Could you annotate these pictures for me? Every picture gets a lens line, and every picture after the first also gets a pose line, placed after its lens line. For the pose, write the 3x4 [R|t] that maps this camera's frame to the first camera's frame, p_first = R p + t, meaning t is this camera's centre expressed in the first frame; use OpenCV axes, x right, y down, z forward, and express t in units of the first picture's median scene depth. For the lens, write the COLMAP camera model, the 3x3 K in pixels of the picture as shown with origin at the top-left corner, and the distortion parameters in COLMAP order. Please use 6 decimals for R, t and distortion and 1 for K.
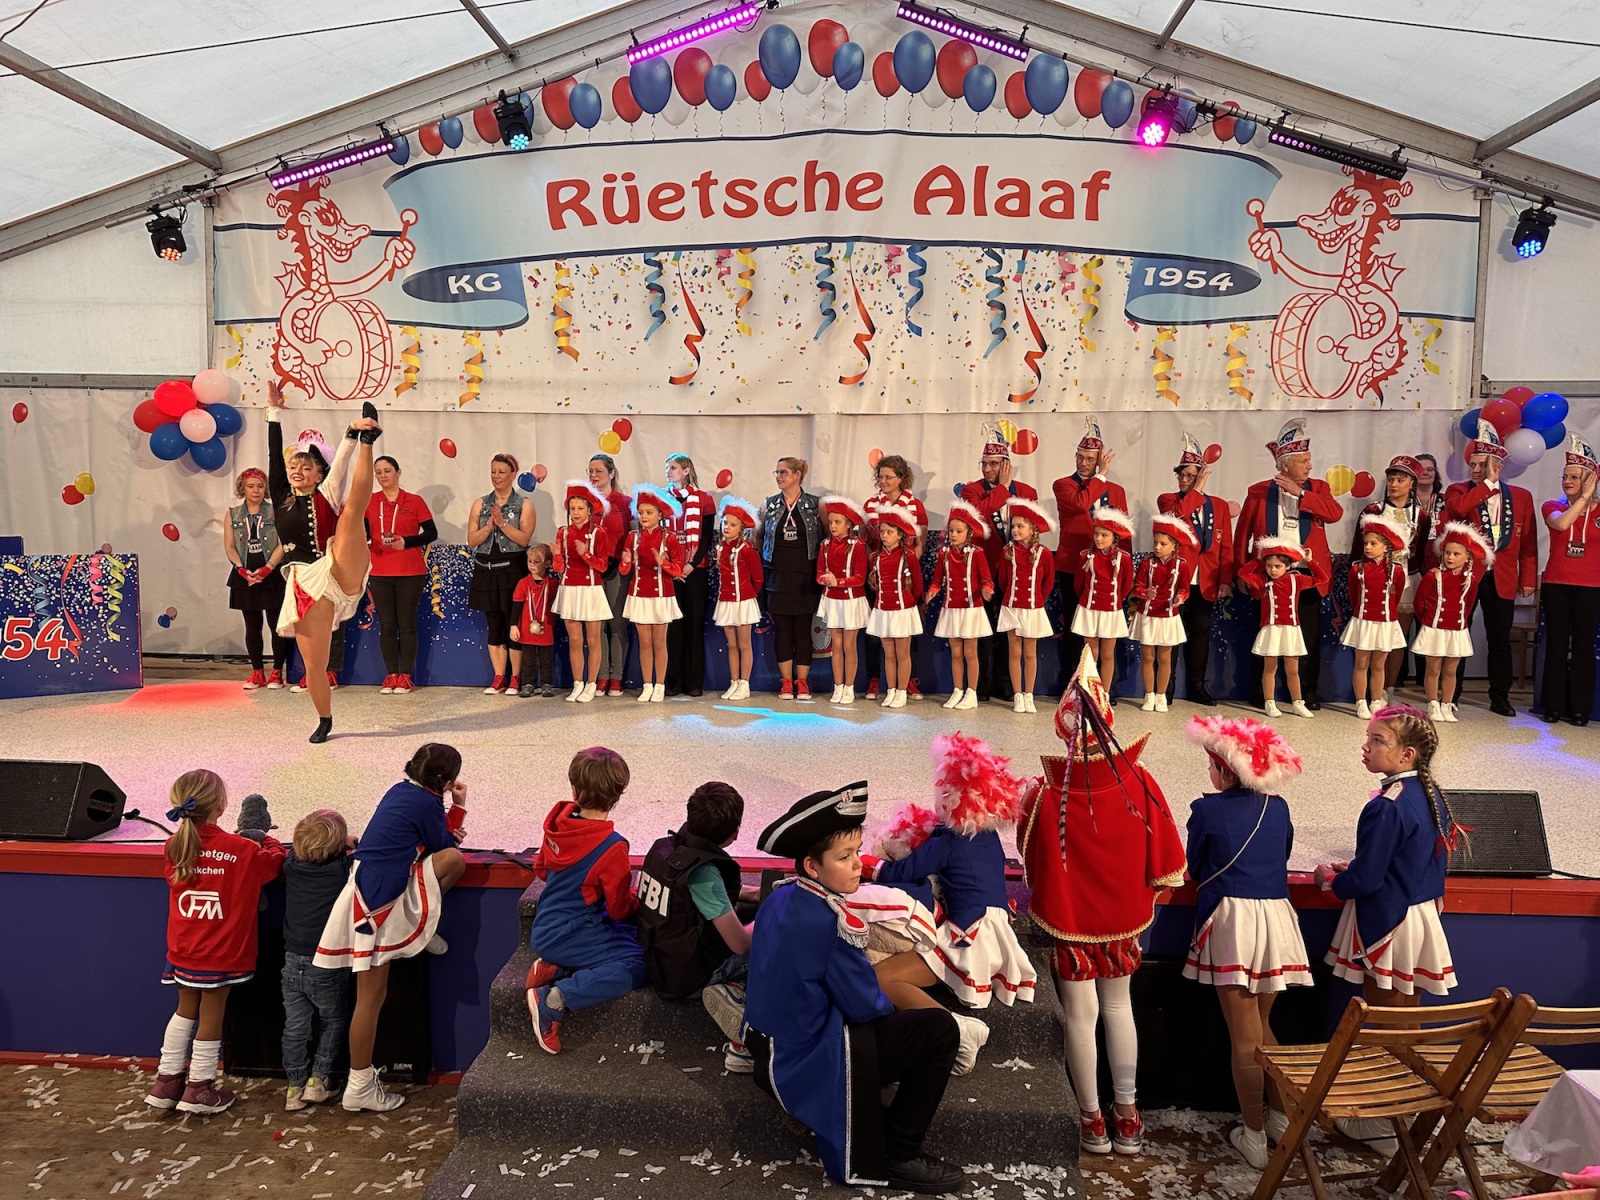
lens RADIAL K [[1132.9, 0, 806.5], [0, 1132.9, 622.9], [0, 0, 1]] dist [0.029406, -0.045756]
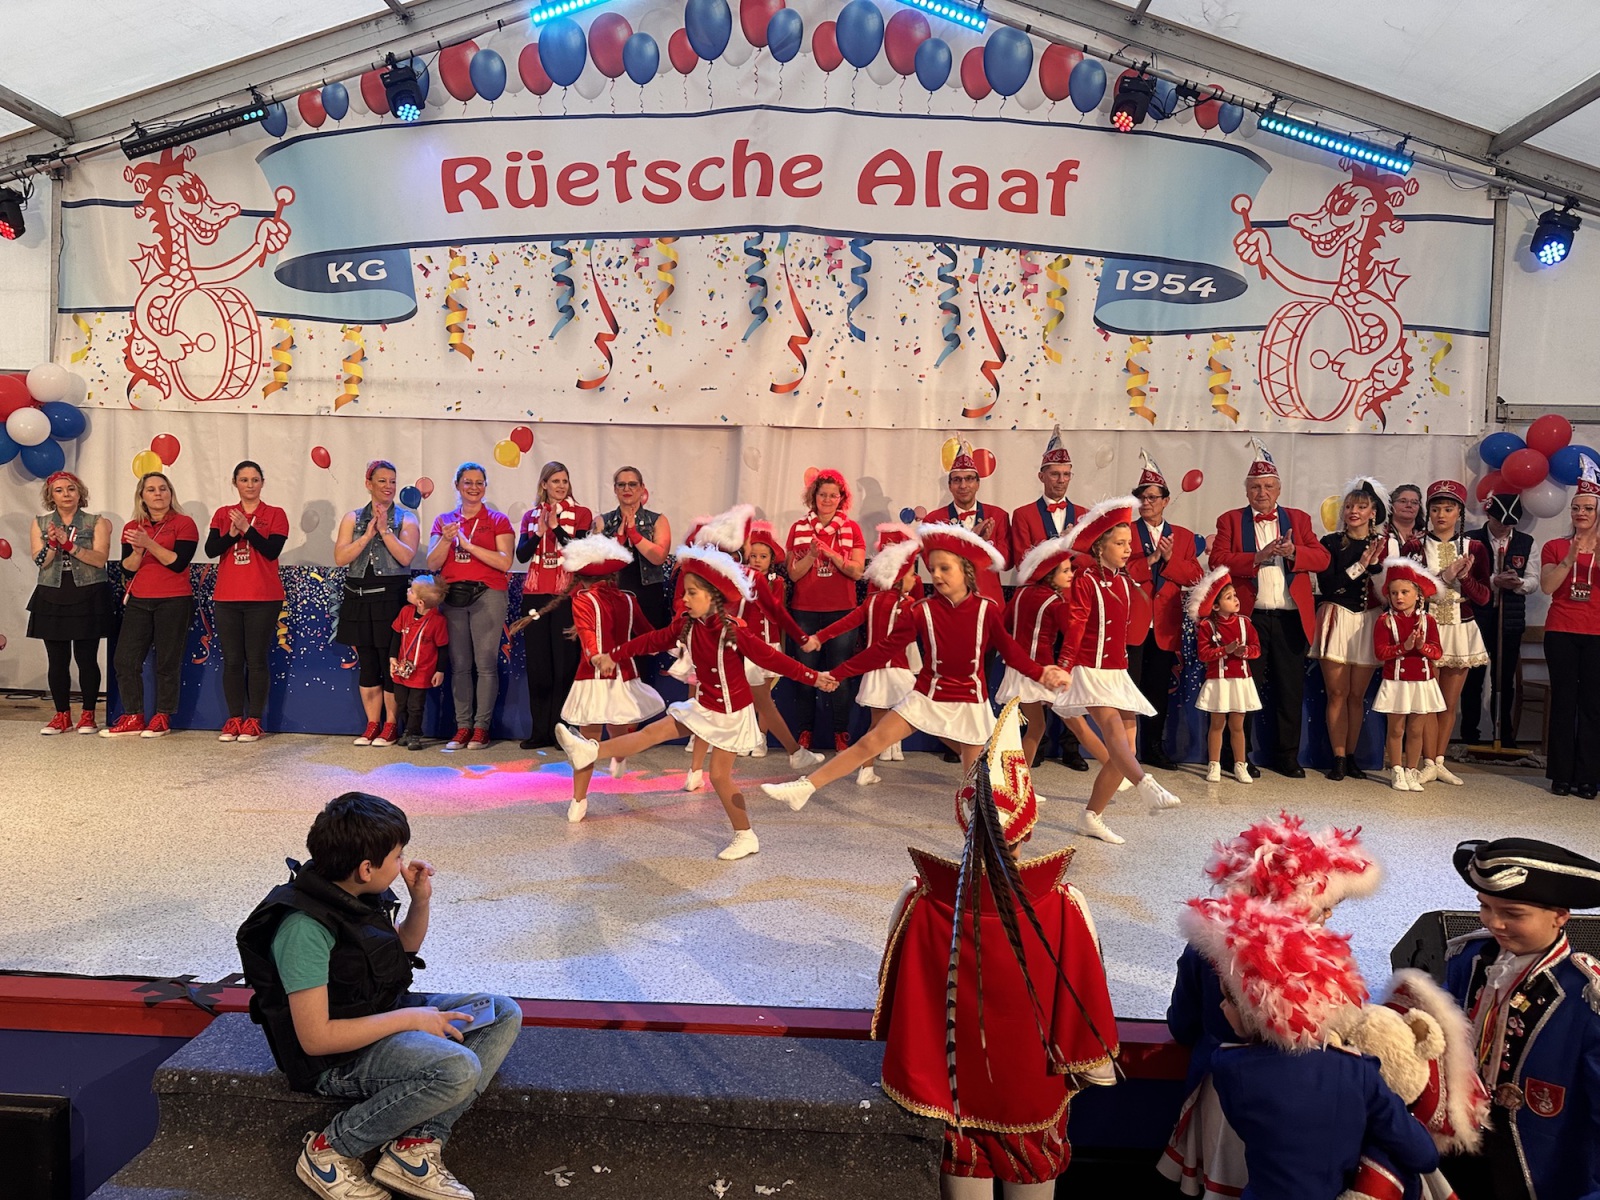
lens RADIAL K [[1132.9, 0, 796.7], [0, 1132.9, 613.4], [0, 0, 1]] dist [0.029406, -0.045756]
pose [[0.999681, 0.016795, 0.018881, 0.035735], [-0.015990, 0.998989, -0.042019, -0.003803], [-0.019567, 0.041704, 0.998938, 0.132090]]
